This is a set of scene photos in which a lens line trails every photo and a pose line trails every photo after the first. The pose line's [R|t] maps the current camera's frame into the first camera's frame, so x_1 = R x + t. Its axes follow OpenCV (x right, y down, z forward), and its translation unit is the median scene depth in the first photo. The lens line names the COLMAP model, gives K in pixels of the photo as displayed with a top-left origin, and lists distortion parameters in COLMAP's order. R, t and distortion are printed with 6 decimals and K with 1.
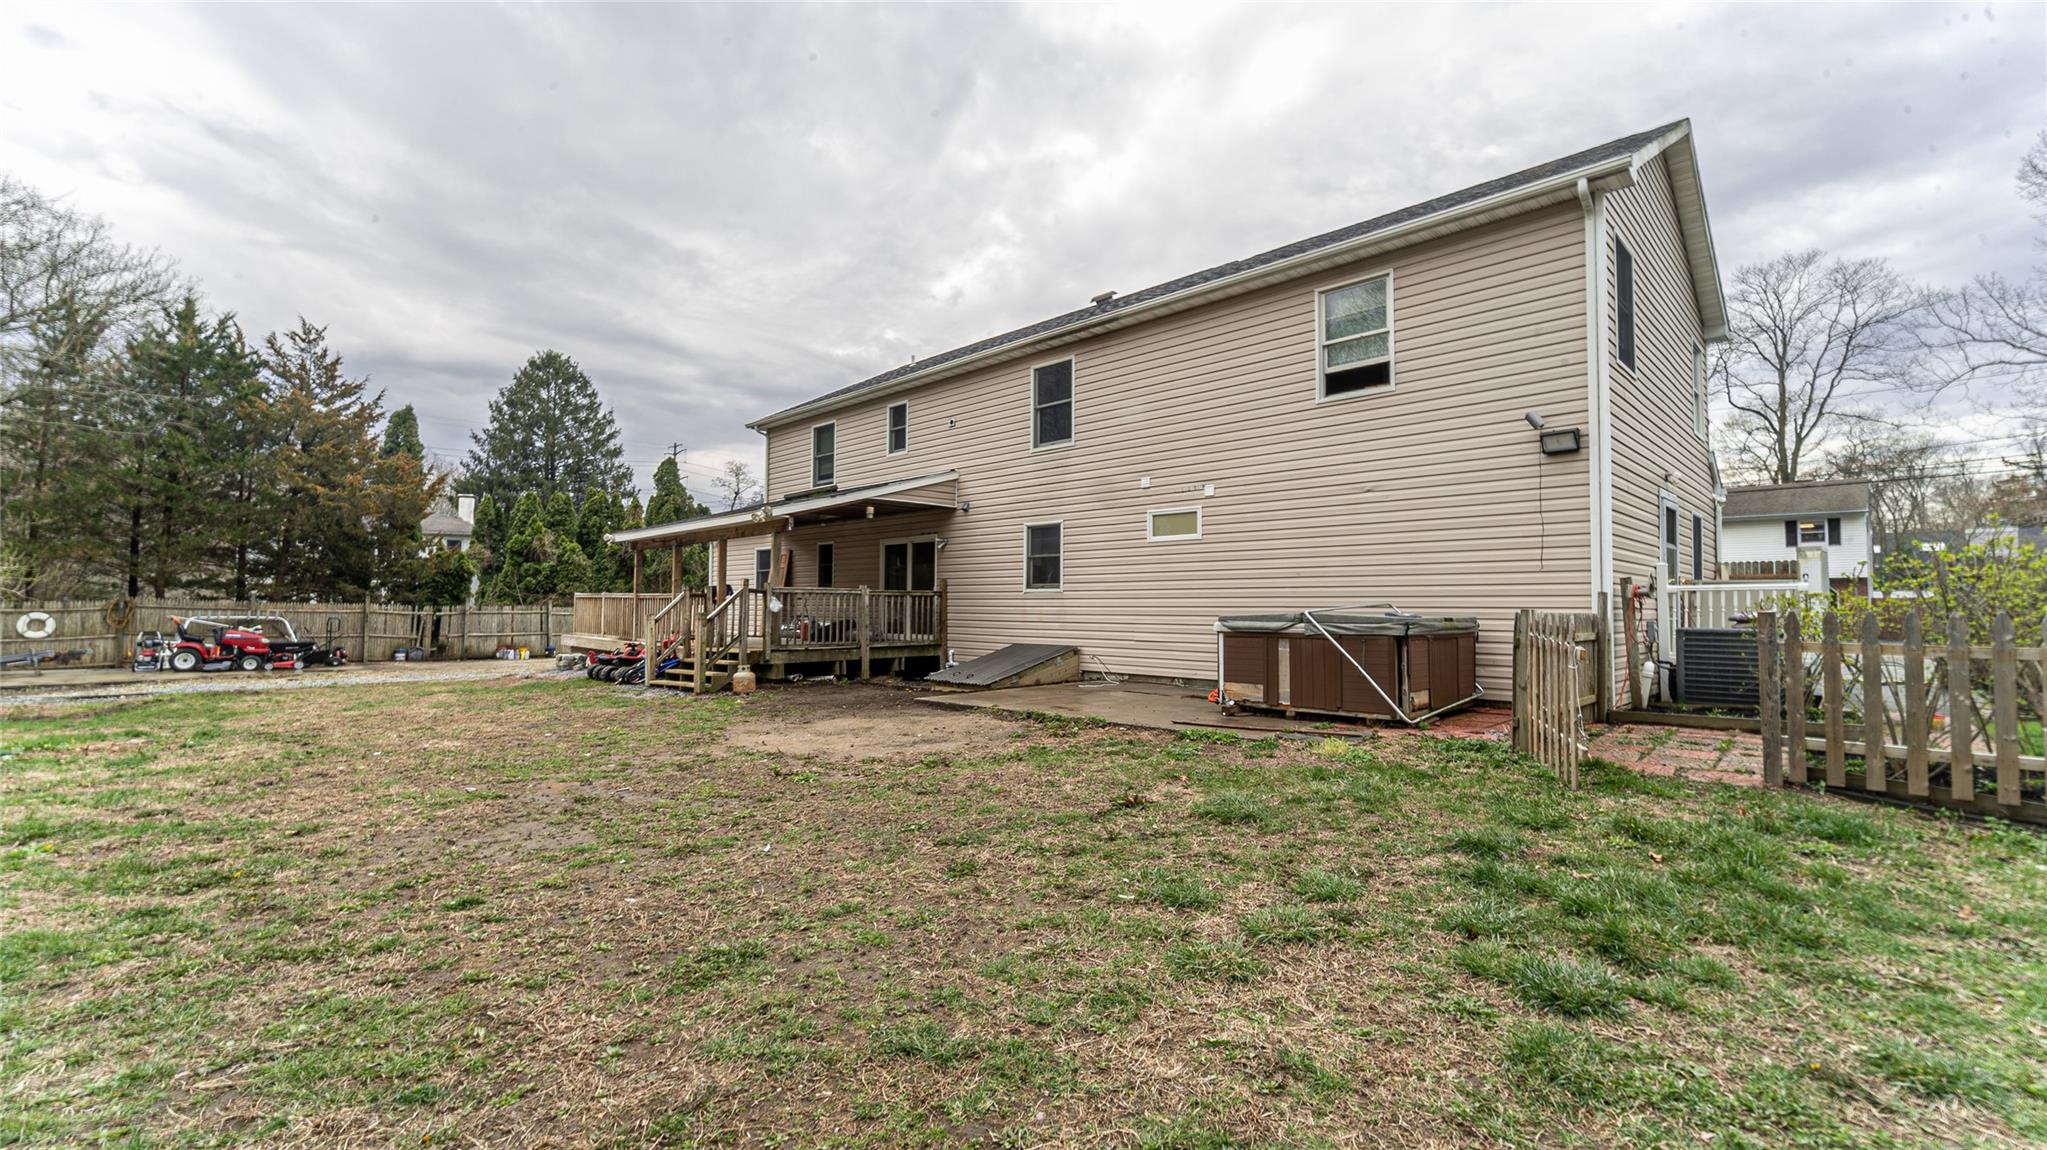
lens RADIAL K [[850.4, 0, 1023.3], [0, 850.4, 569.8], [0, 0, 1]] dist [-0.000727, -0.000307]
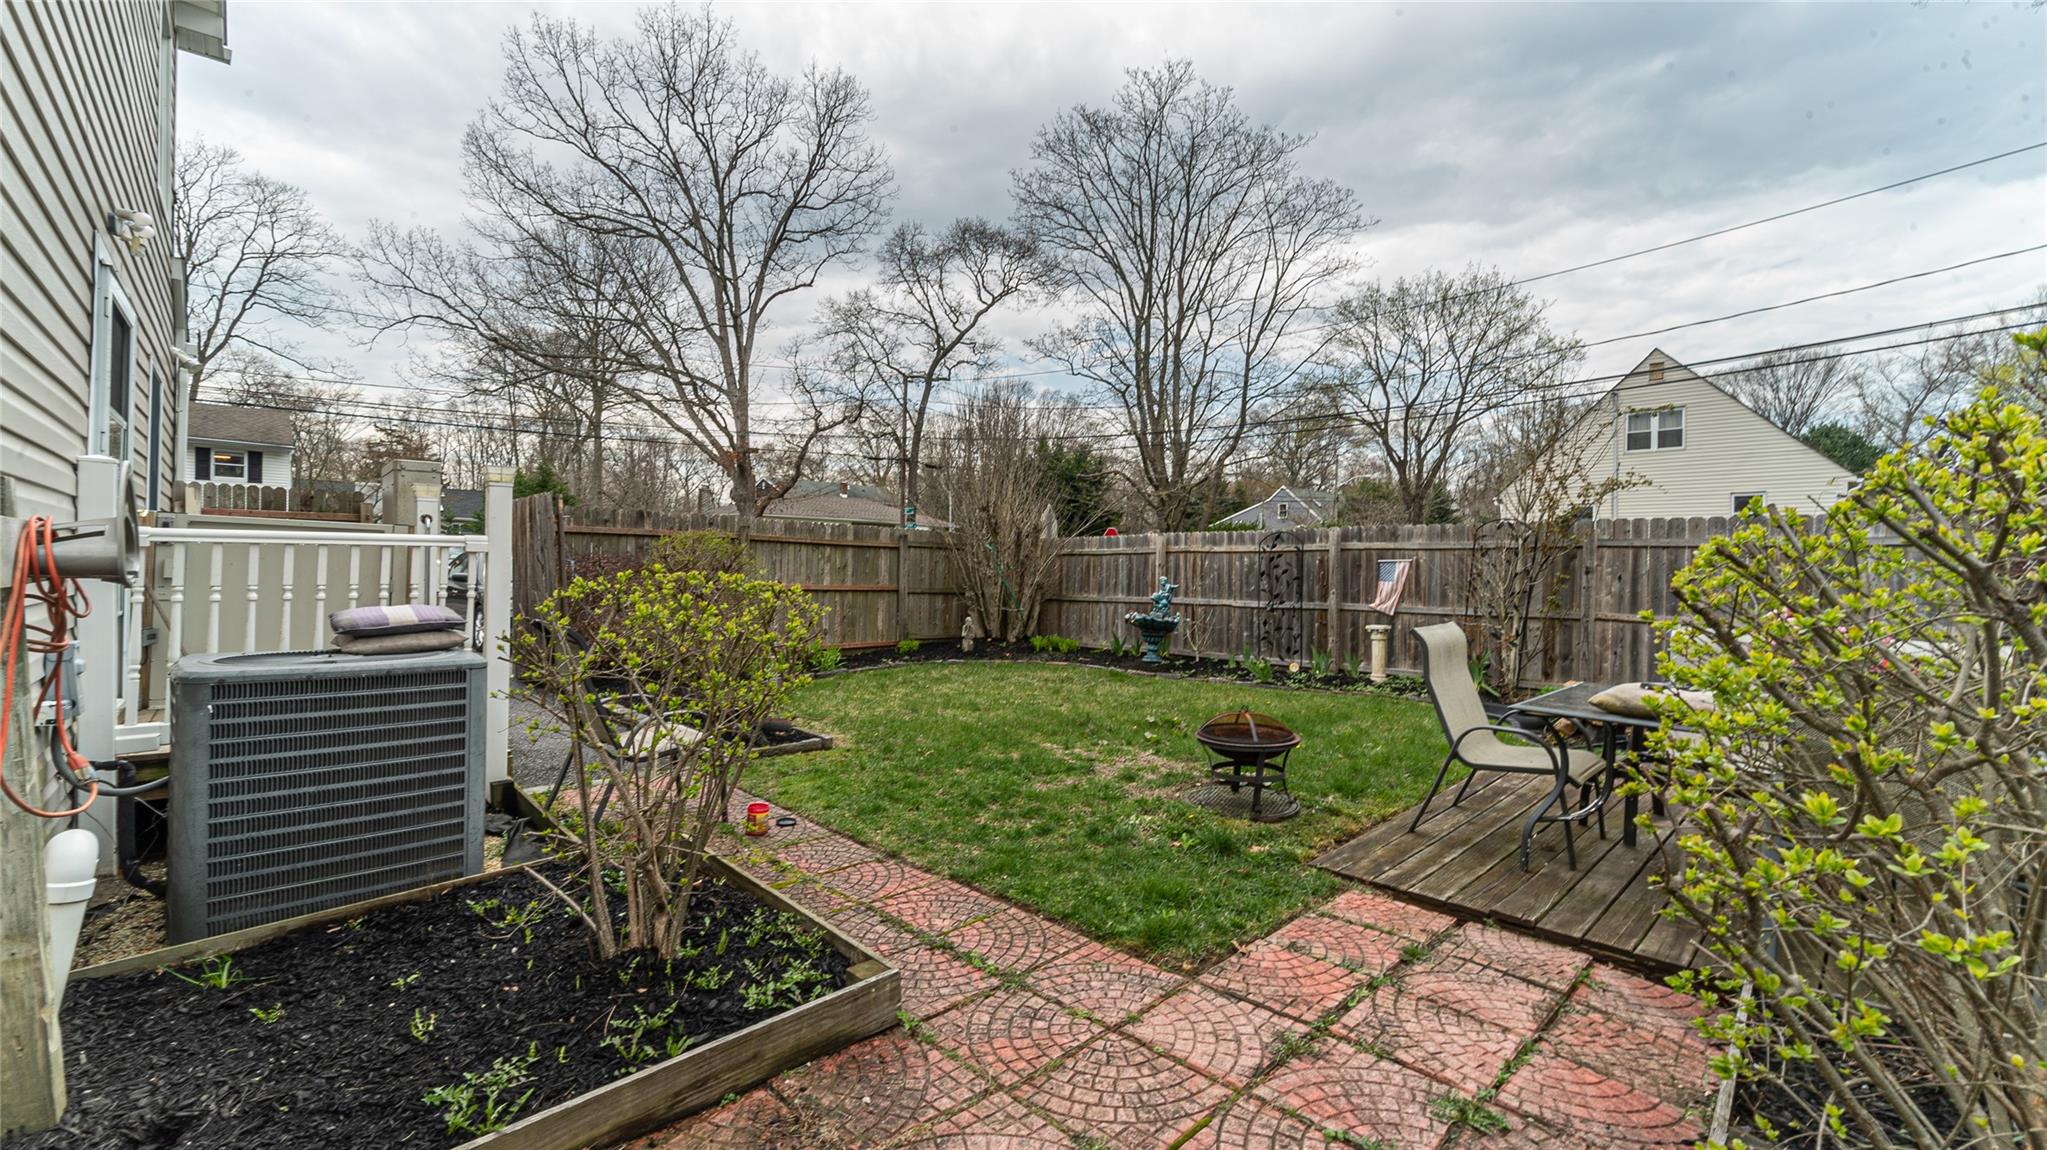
lens RADIAL K [[850.4, 0, 1023.3], [0, 850.4, 569.8], [0, 0, 1]] dist [-0.000727, -0.000307]
pose [[0.041199, -0.002224, 0.999148, 0.164384], [-0.065617, 0.997833, 0.004927, 0.004411], [-0.996994, -0.065764, 0.040963, 0.234348]]
